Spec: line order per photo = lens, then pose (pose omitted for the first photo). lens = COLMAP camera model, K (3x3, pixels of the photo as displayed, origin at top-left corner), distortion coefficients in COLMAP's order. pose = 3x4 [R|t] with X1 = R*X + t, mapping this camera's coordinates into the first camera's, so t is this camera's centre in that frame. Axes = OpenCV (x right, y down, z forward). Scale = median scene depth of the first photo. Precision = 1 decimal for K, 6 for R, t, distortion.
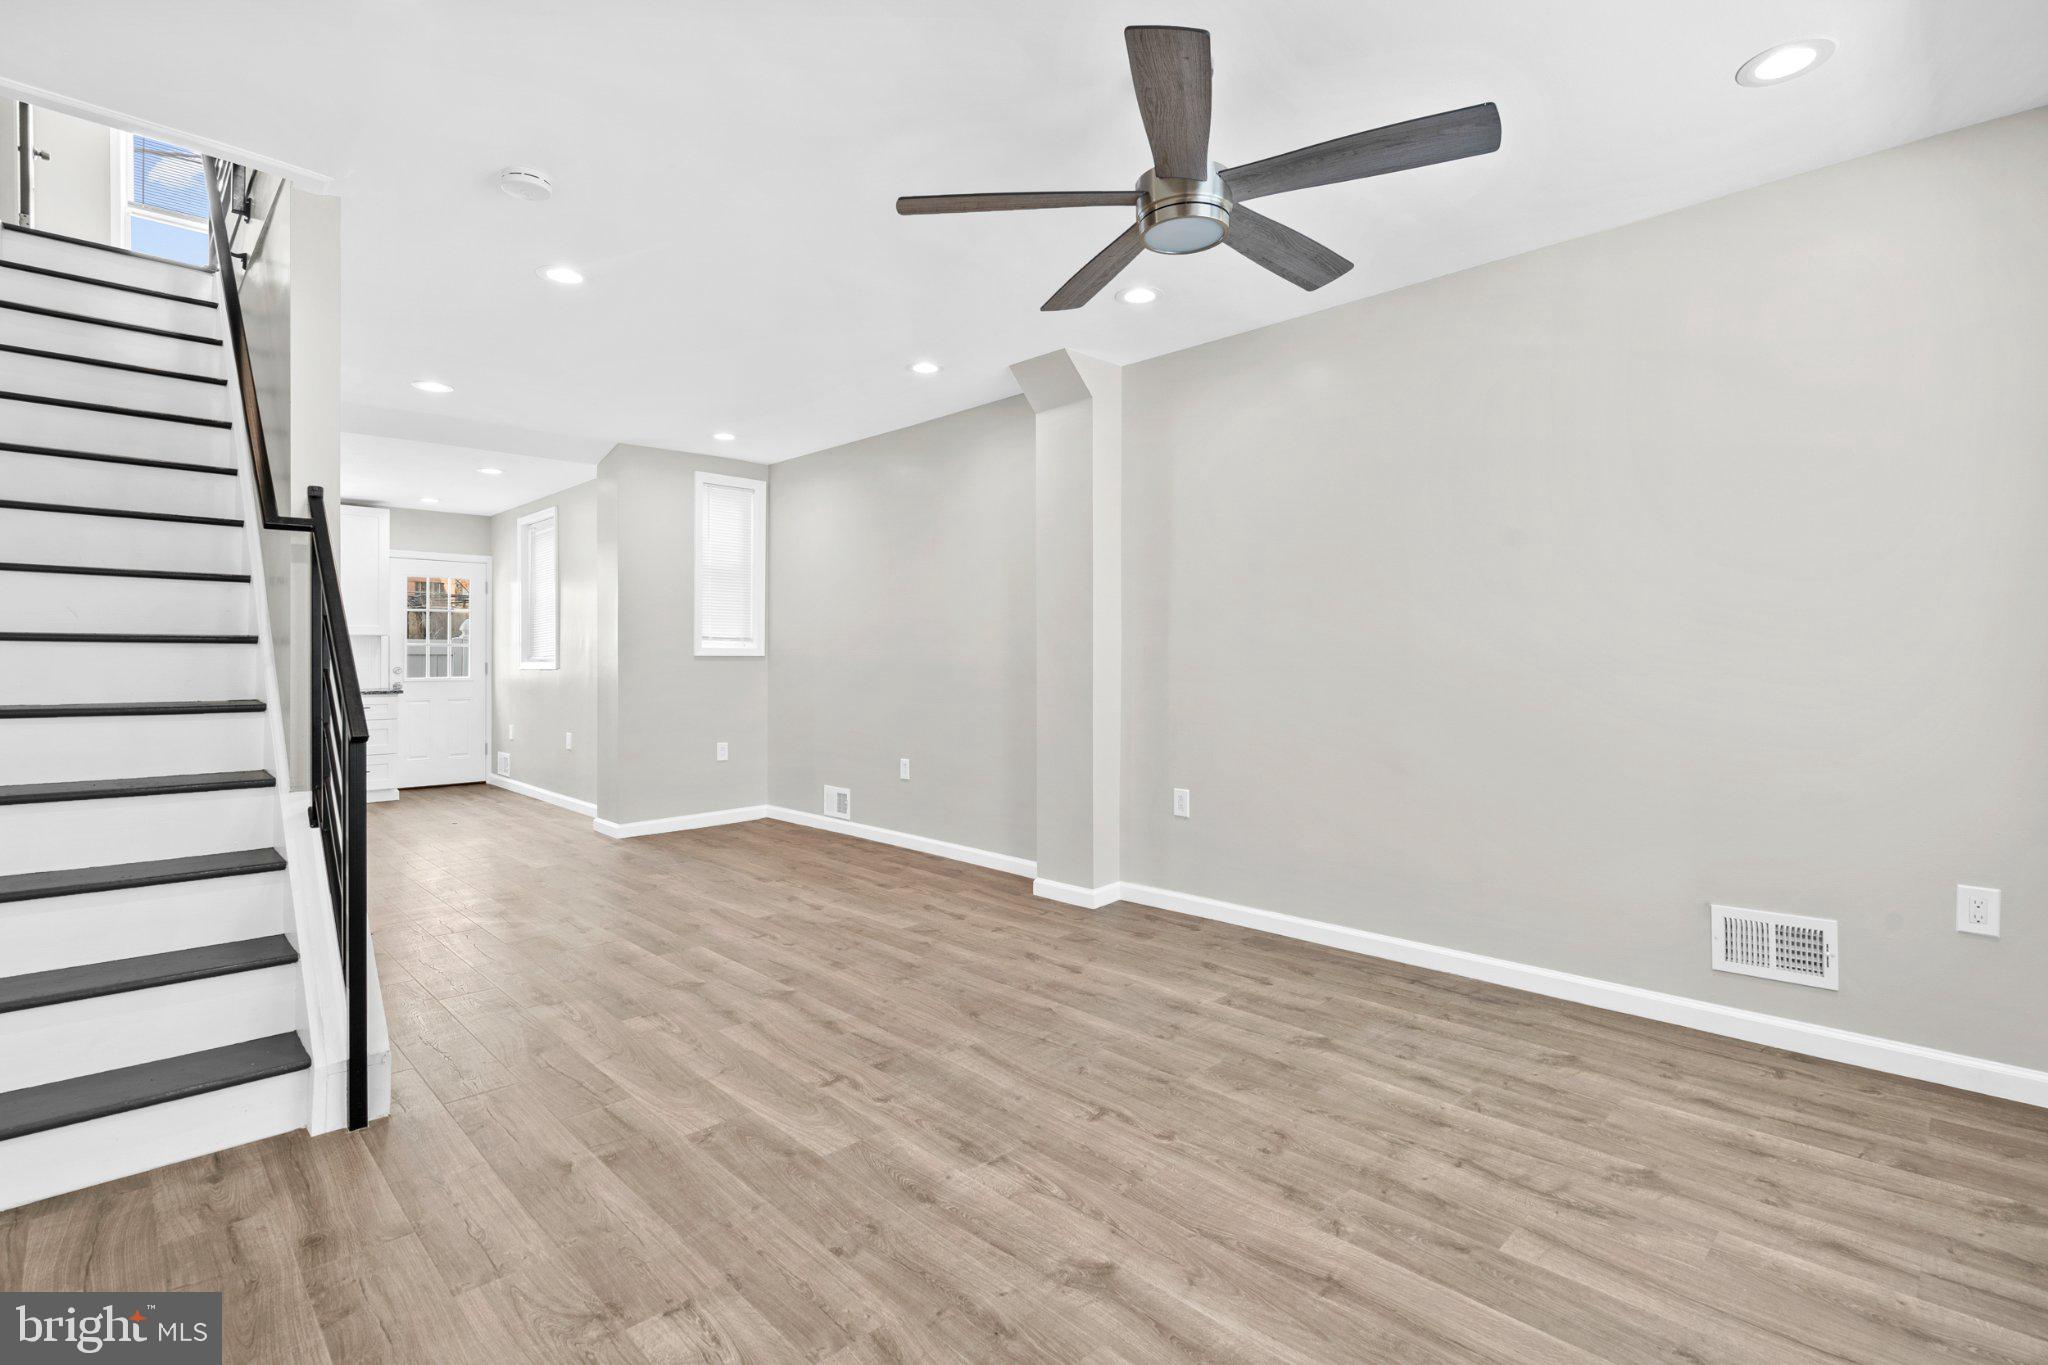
lens RADIAL K [[967.0, 0, 1021.0], [0, 967.0, 664.4], [0, 0, 1]] dist [-0.002428, 0.000266]
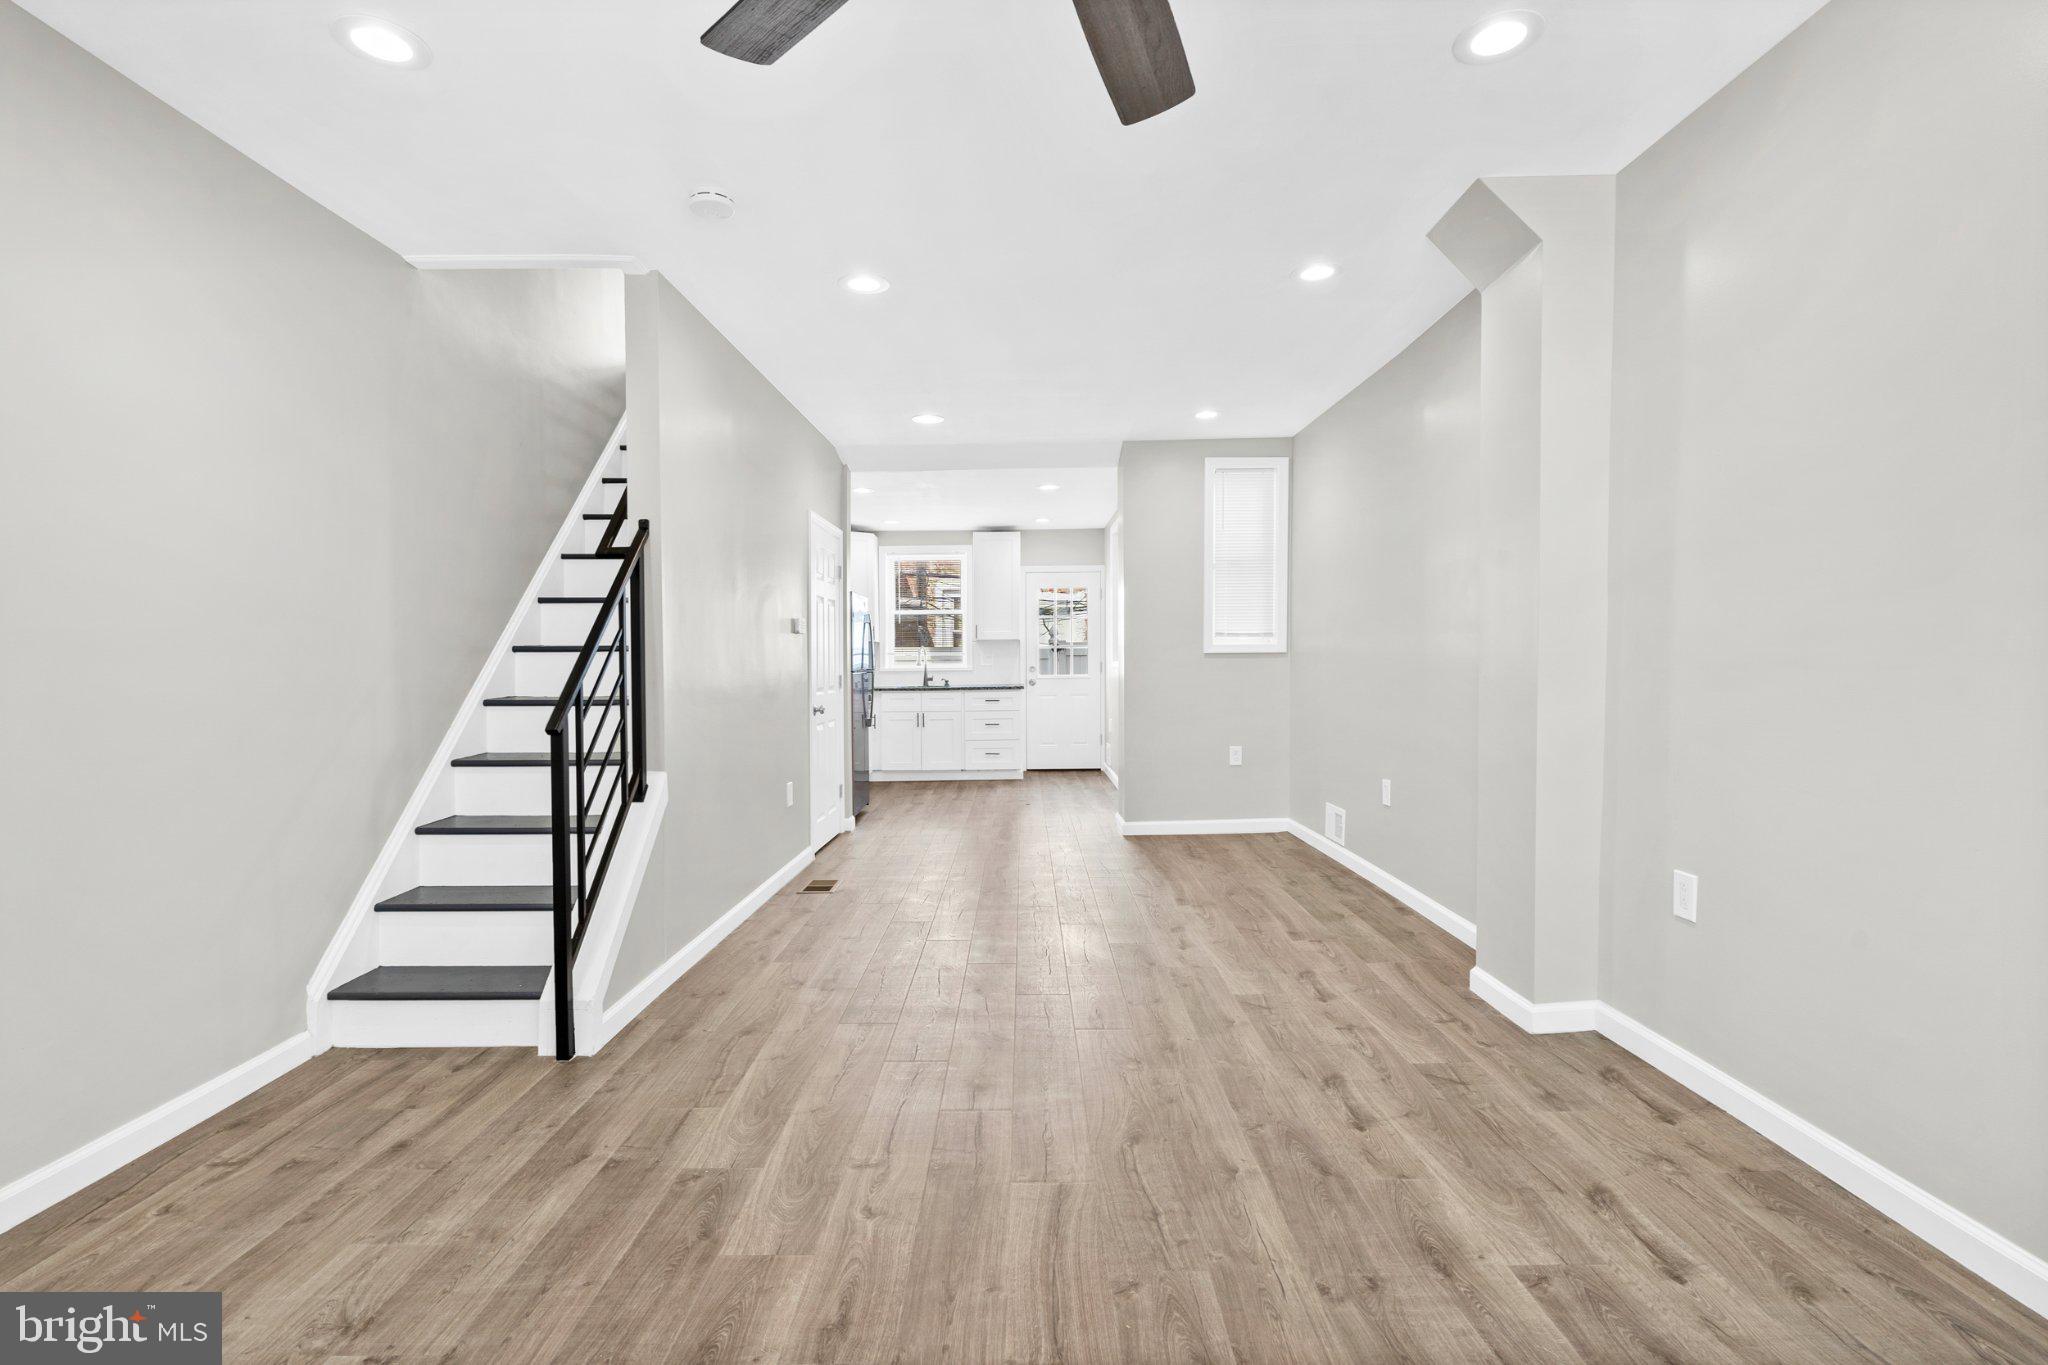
lens RADIAL K [[945.3, 0, 1002.7], [0, 945.3, 688.2], [0, 0, 1]] dist [-0.001536, 0.000422]
pose [[0.707729, 0.011555, -0.706390, 0.392567], [0.008886, 0.999642, 0.025254, 0.000799], [0.706428, -0.024150, 0.707373, 0.442907]]
